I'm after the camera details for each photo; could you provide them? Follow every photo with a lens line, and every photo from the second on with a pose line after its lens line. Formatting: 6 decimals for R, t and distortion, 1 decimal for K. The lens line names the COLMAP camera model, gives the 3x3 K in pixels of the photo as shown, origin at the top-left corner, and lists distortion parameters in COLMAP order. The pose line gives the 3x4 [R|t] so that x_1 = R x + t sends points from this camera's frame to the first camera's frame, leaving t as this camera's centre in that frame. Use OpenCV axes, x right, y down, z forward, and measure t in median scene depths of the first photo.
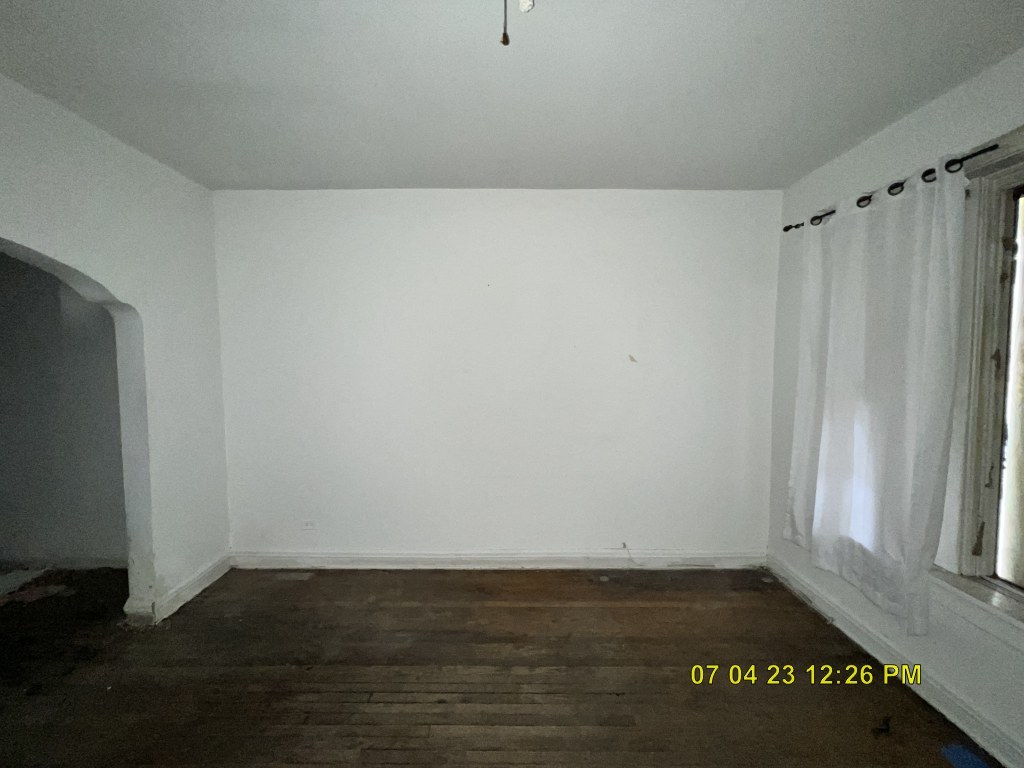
lens RADIAL K [[413.8, 0, 510.3], [0, 413.8, 381.8], [0, 0, 1]] dist [-0.001718, 0.000076]
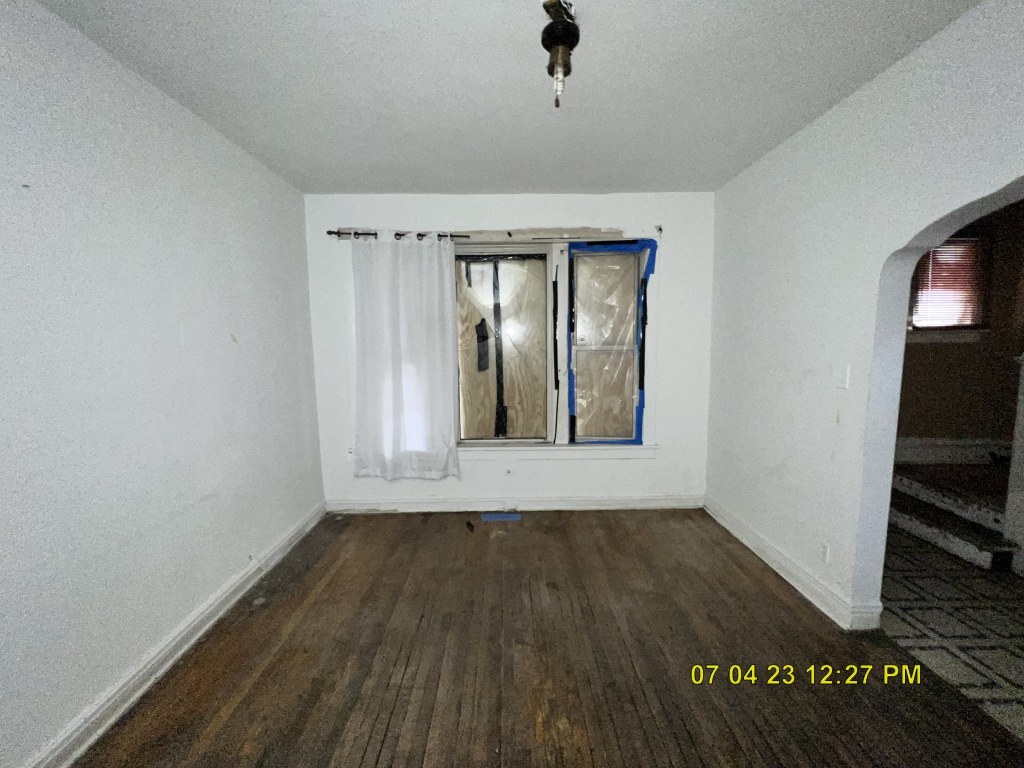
lens RADIAL K [[413.8, 0, 510.3], [0, 413.8, 380.3], [0, 0, 1]] dist [-0.001718, 0.000076]
pose [[-0.010337, -0.101804, 0.994751, -0.729497], [0.073141, 0.992062, 0.102289, -0.021546], [-0.997268, 0.073814, -0.002809, 0.593526]]
